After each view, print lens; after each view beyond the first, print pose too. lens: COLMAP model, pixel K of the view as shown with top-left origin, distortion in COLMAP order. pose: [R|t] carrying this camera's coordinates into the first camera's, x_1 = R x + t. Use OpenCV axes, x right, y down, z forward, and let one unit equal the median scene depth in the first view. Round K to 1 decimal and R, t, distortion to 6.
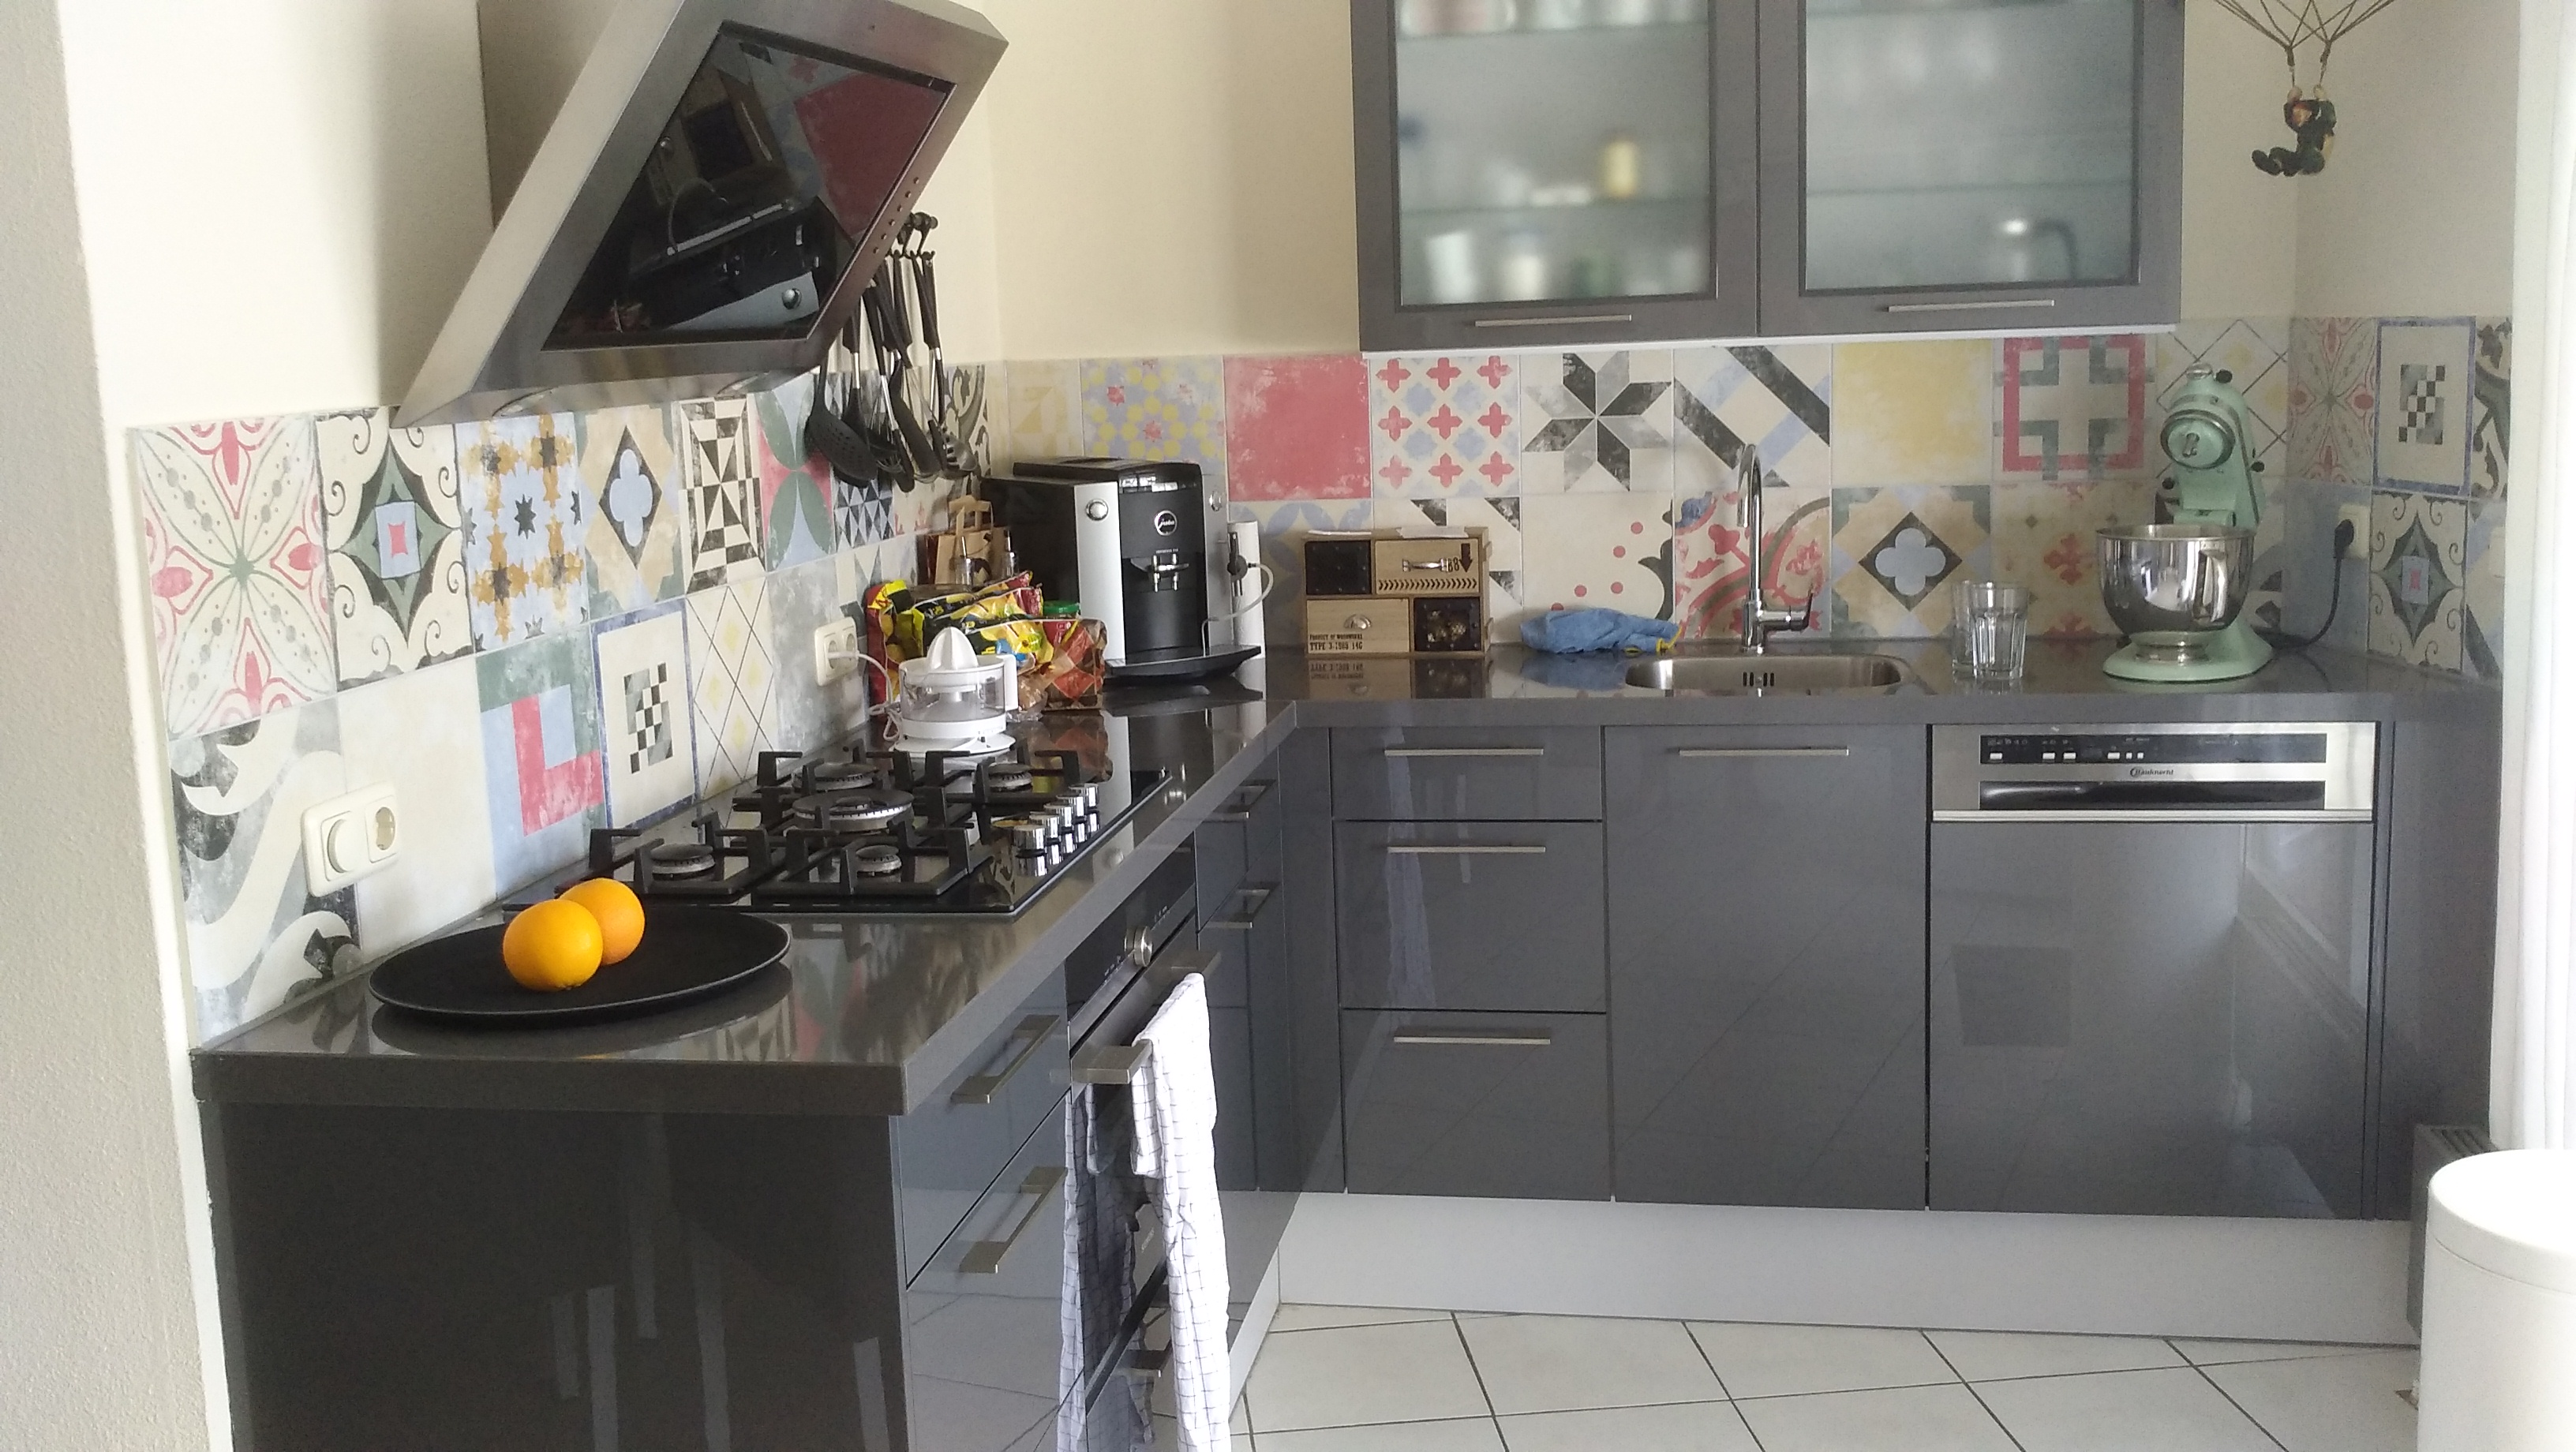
lens RADIAL K [[2460.7, 0, 1288.0], [0, 2460.7, 726.0], [0, 0, 1]] dist [0.157846, -0.504172]
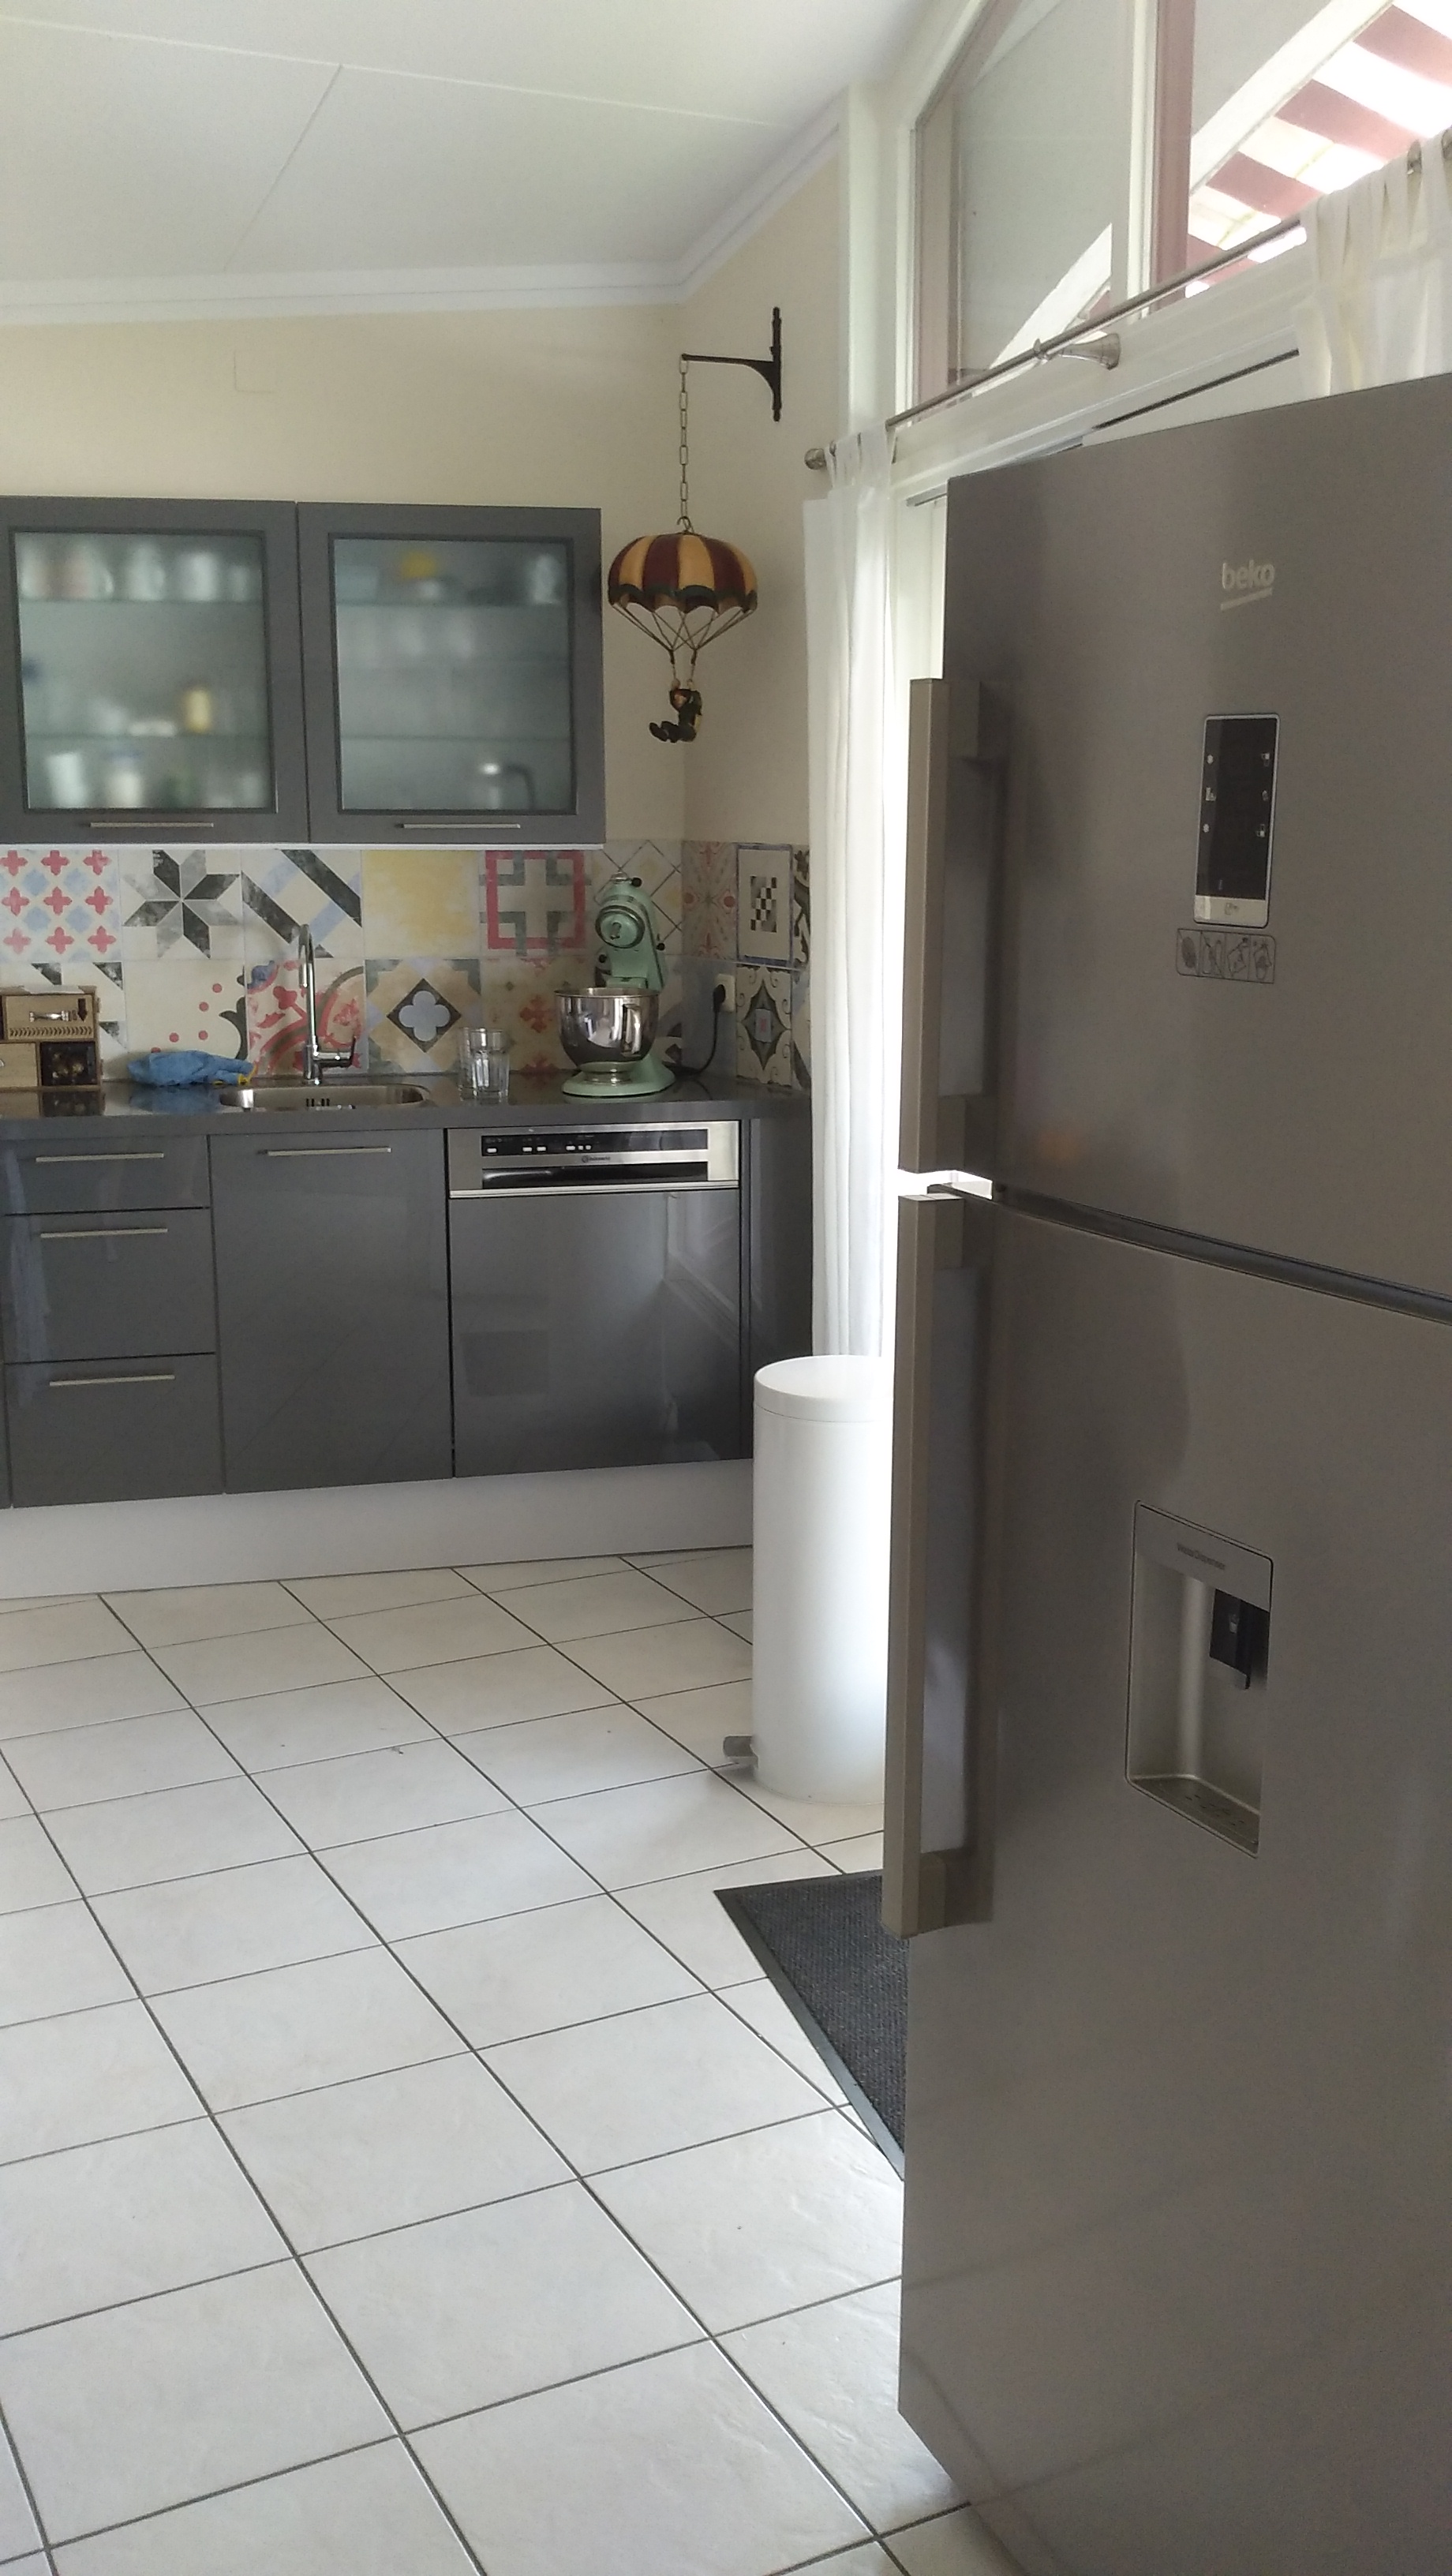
lens RADIAL K [[2460.7, 0, 726.0], [0, 2460.7, 1288.0], [0, 0, 1]] dist [0.157846, -0.504172]
pose [[0.929636, -0.040961, 0.366196, -0.093120], [0.030122, 0.998924, 0.035267, 0.038974], [-0.367246, -0.021755, 0.929869, -0.305465]]
